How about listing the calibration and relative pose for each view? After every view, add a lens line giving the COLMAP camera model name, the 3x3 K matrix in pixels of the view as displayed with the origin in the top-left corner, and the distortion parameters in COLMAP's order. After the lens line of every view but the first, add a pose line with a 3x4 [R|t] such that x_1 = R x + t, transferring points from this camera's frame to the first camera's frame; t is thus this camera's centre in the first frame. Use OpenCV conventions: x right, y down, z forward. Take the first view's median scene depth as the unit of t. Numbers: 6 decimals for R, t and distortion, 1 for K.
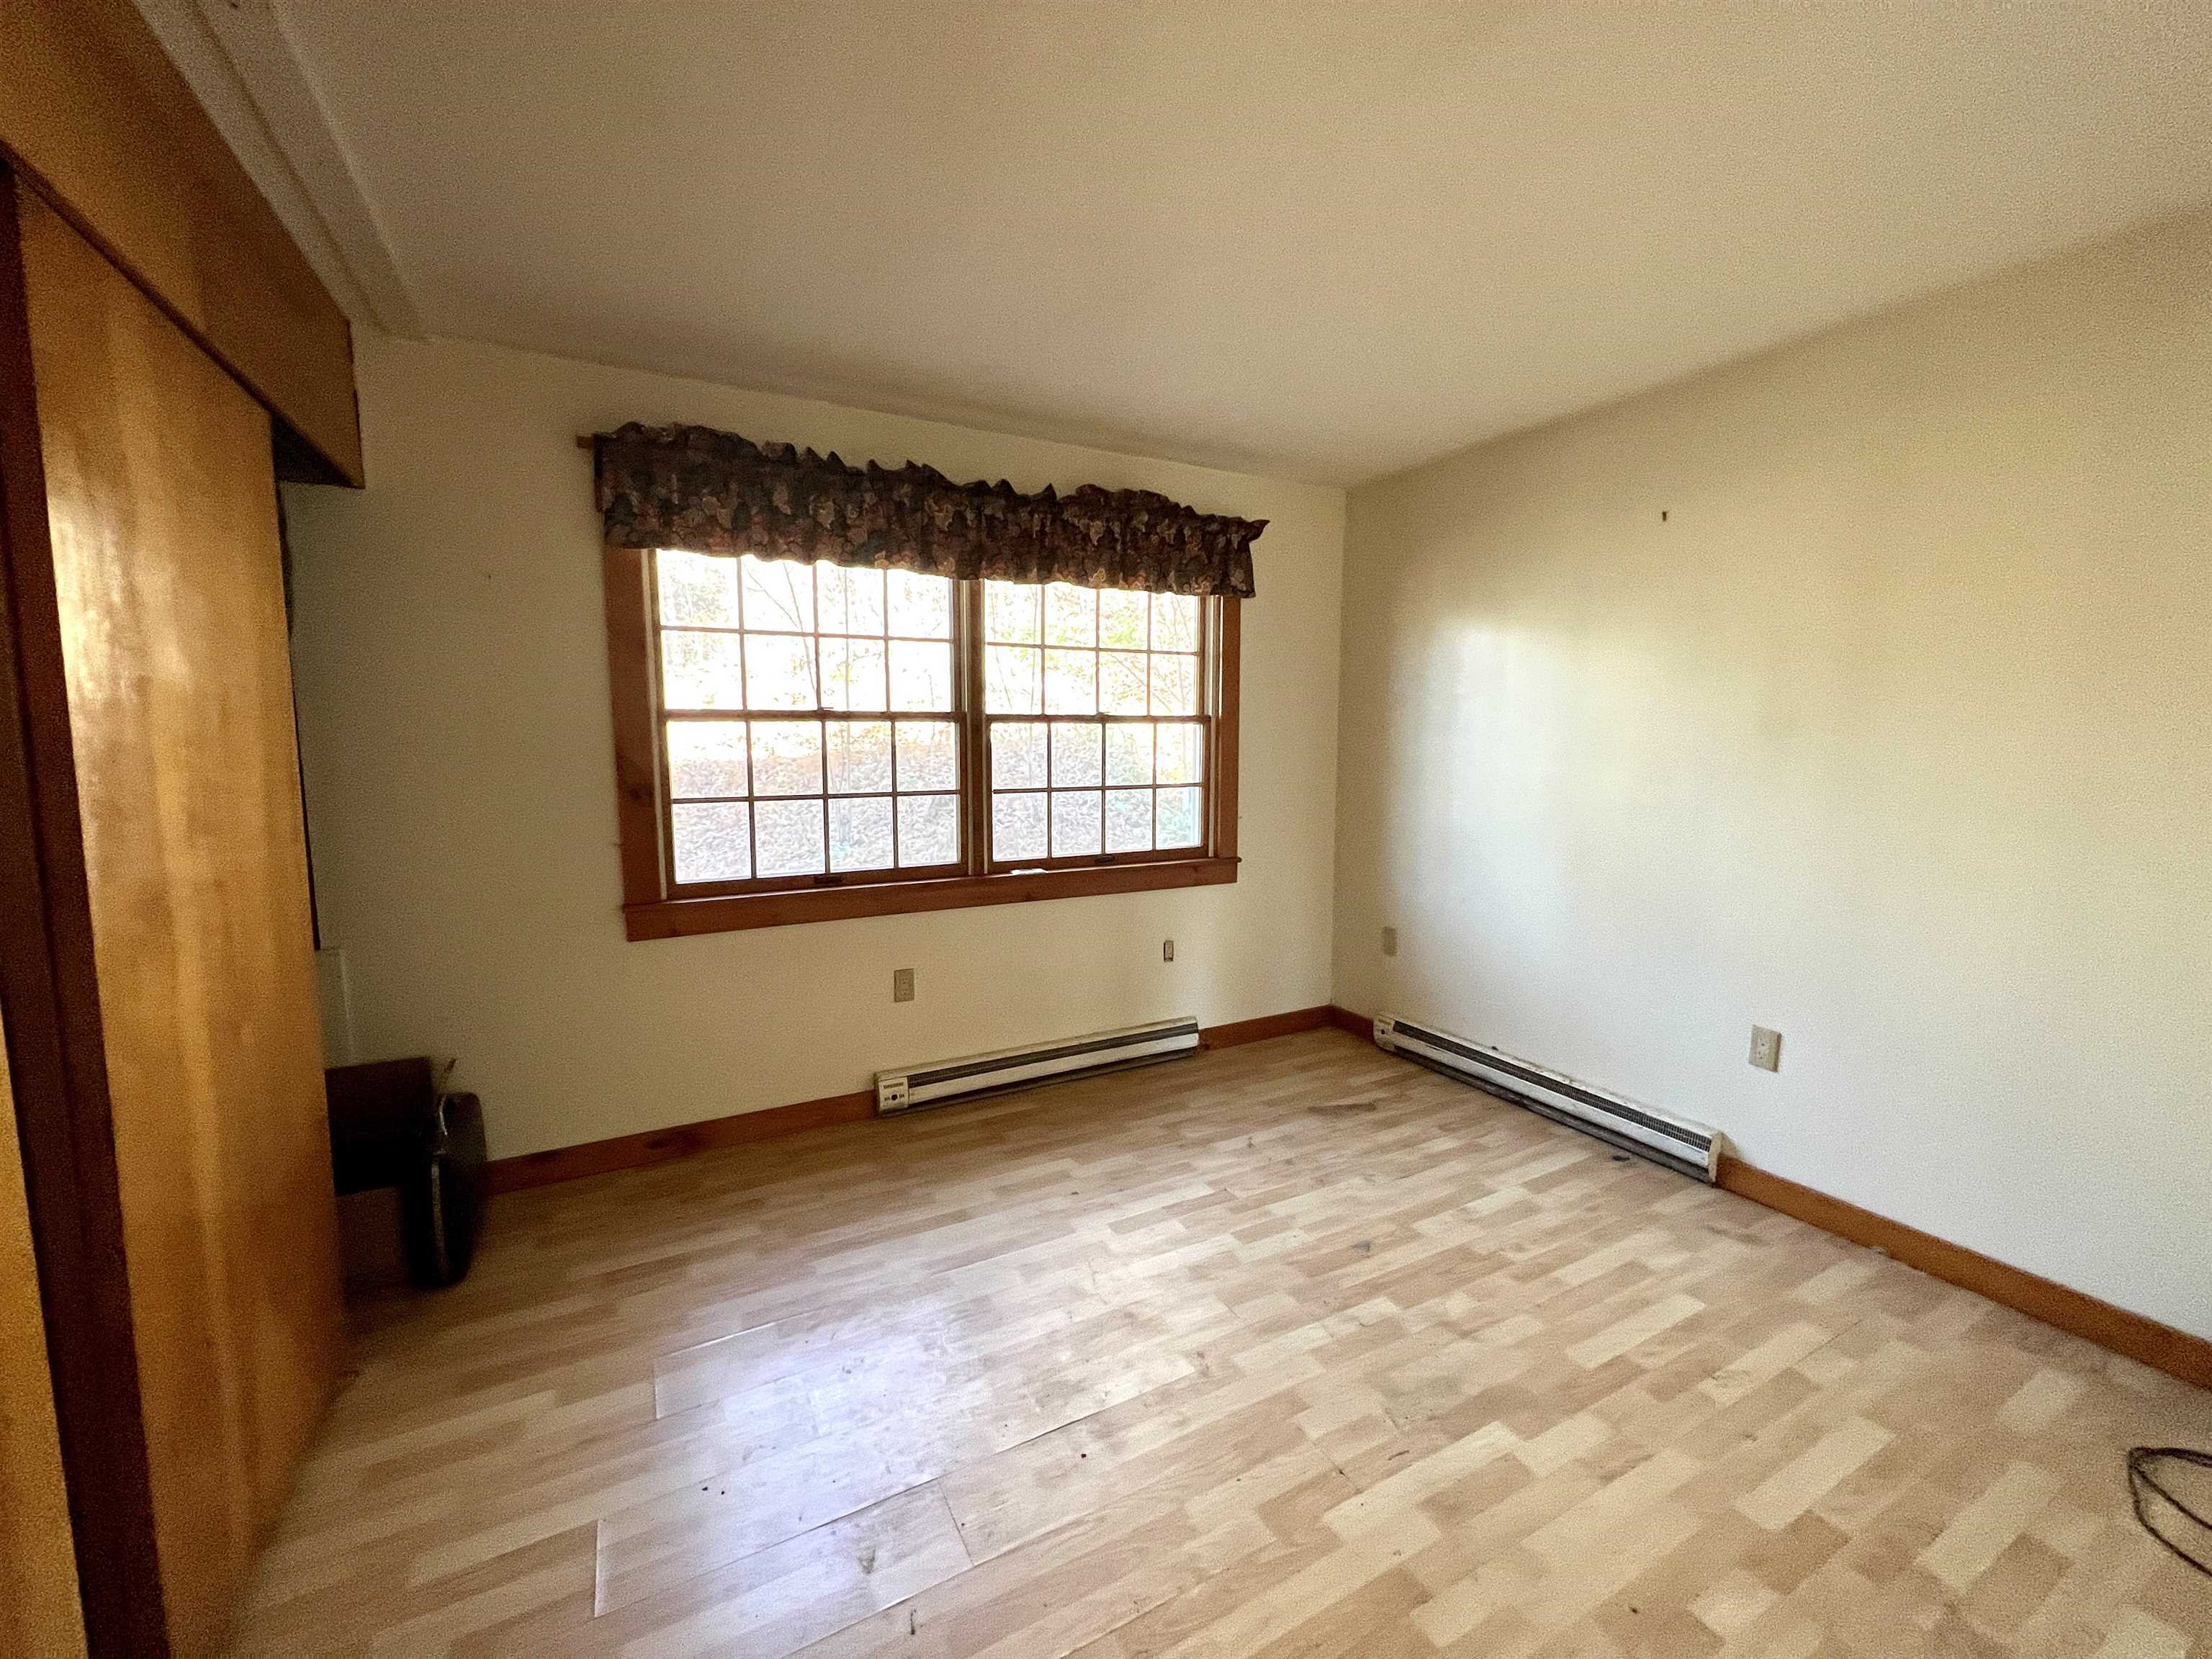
lens RADIAL K [[895.4, 0, 1099.9], [0, 895.4, 824.4], [0, 0, 1]] dist [-0.006927, -0.000075]
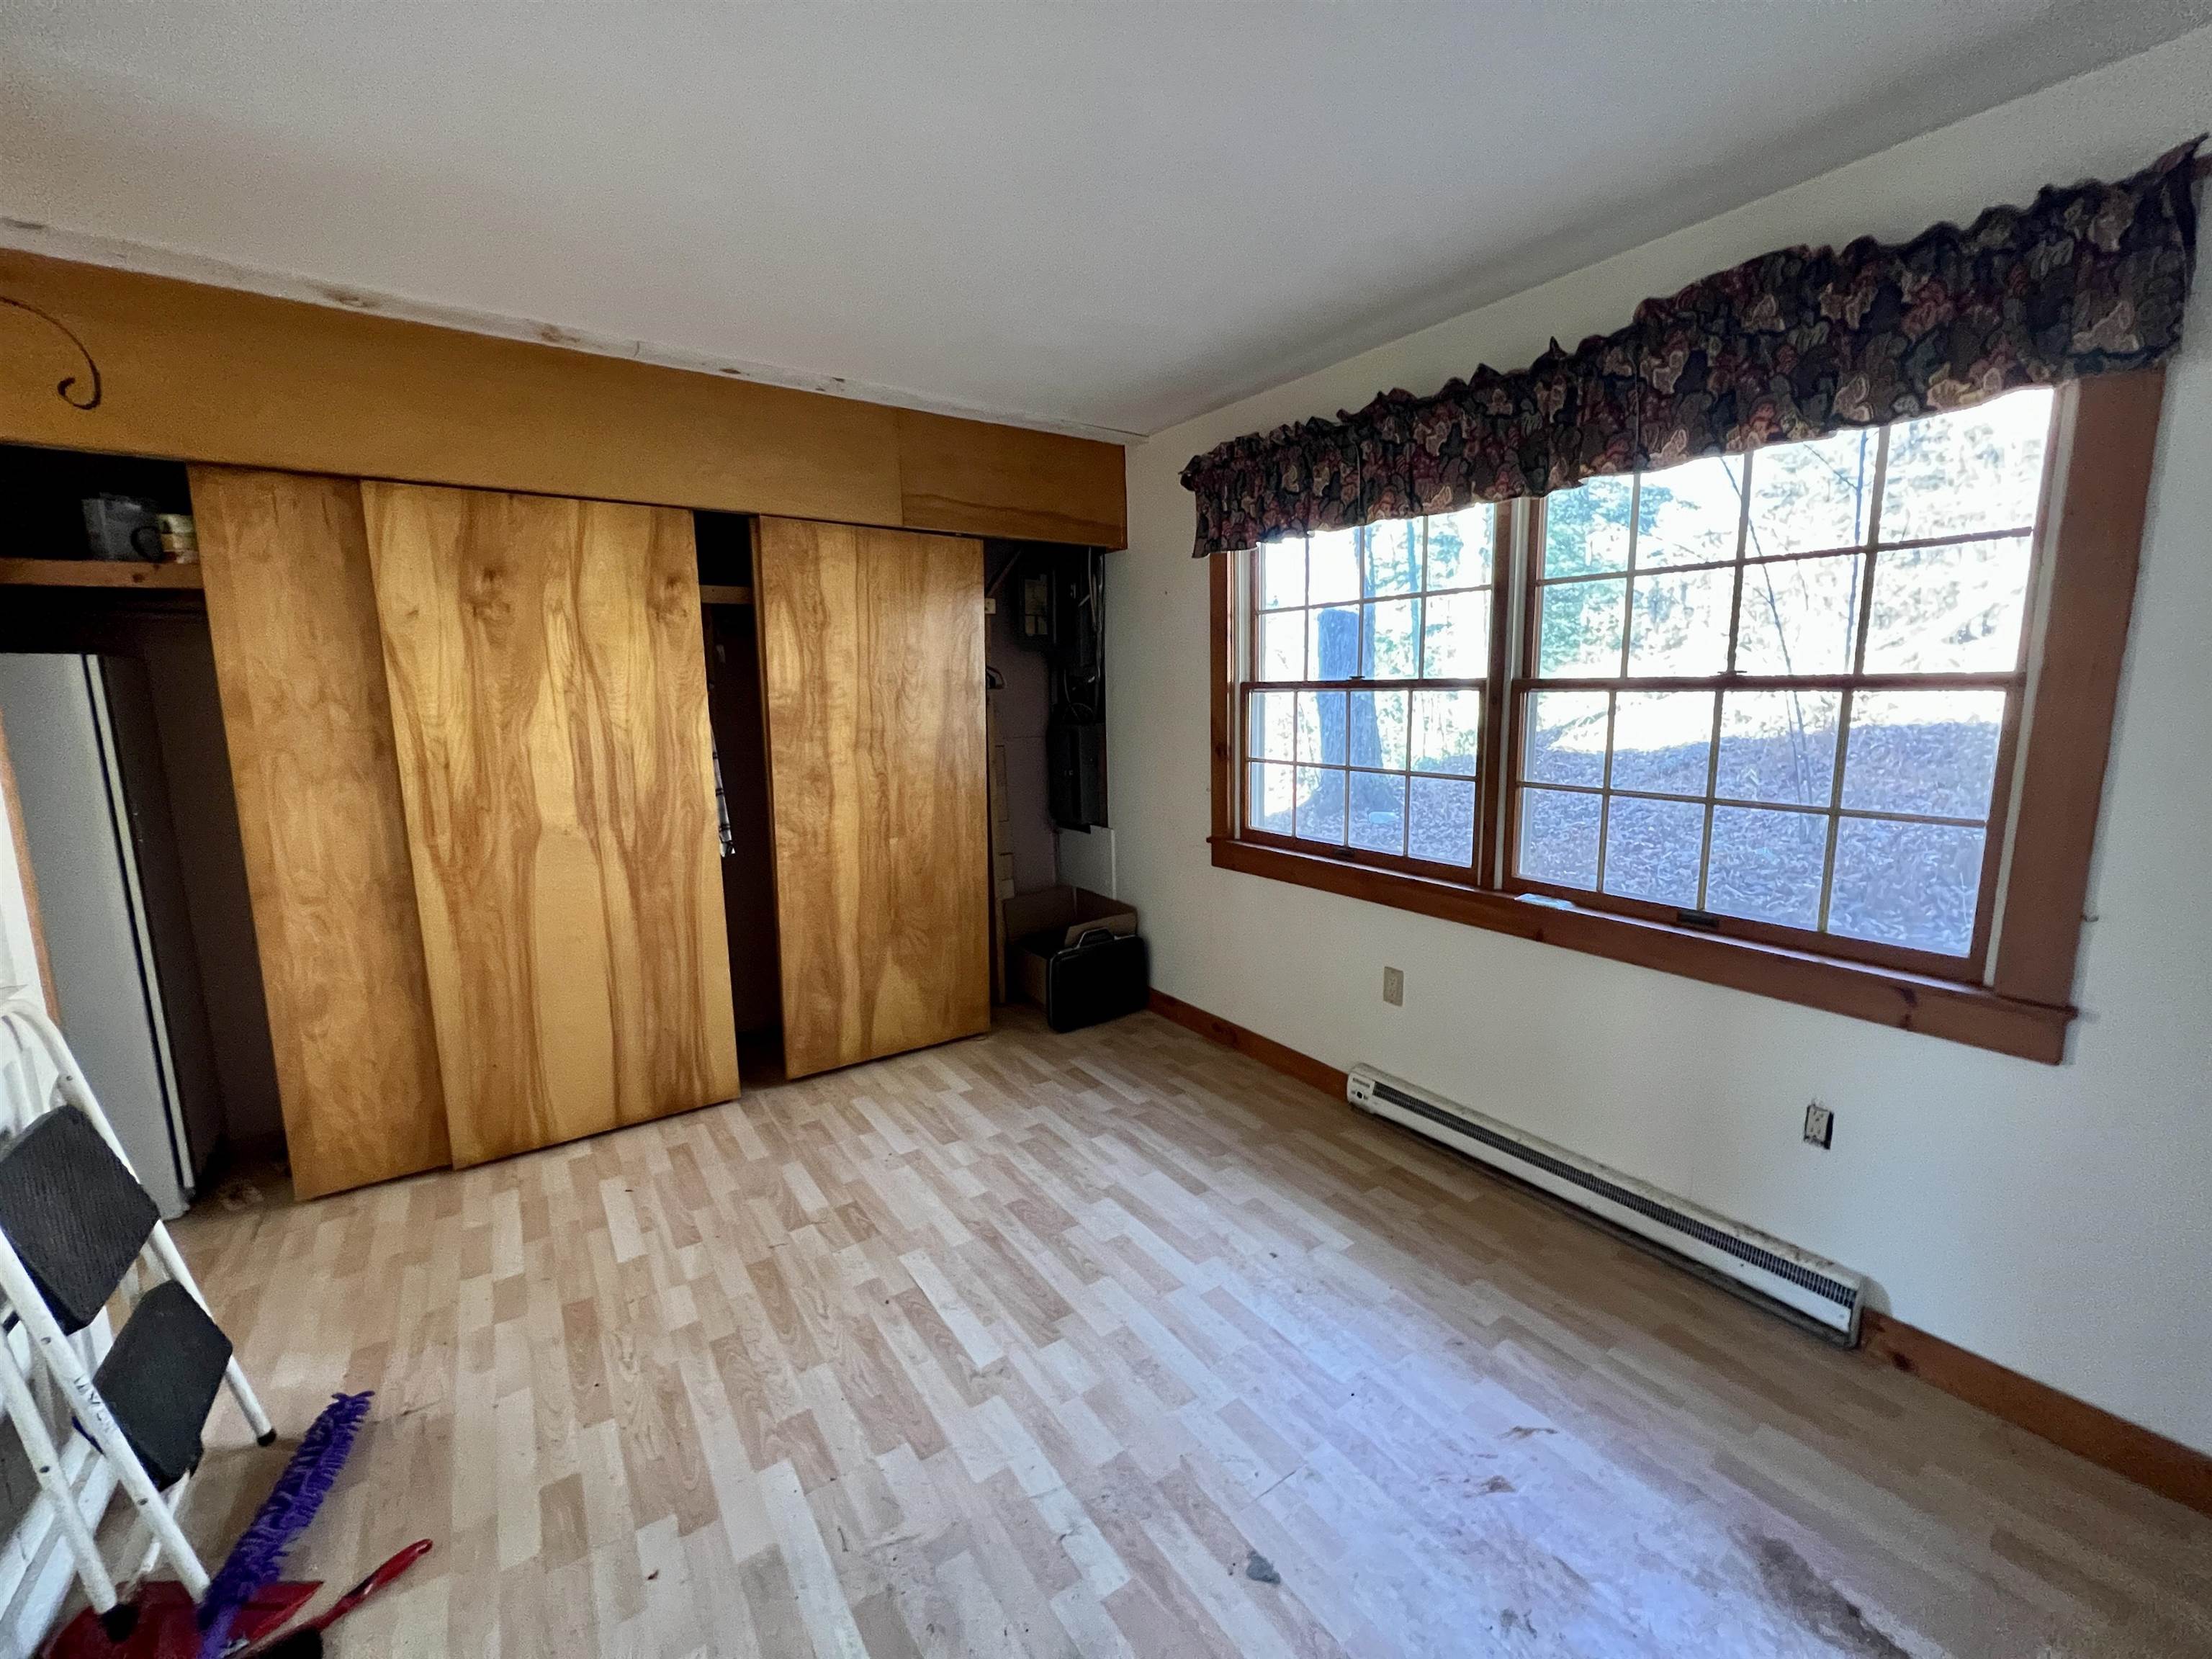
lens RADIAL K [[895.4, 0, 1099.8], [0, 895.4, 825.1], [0, 0, 1]] dist [-0.006927, -0.000075]
pose [[0.096635, 0.150893, -0.983816, 0.684256], [-0.087273, 0.985919, 0.142643, -0.091516], [0.991486, 0.072076, 0.108443, 0.668539]]
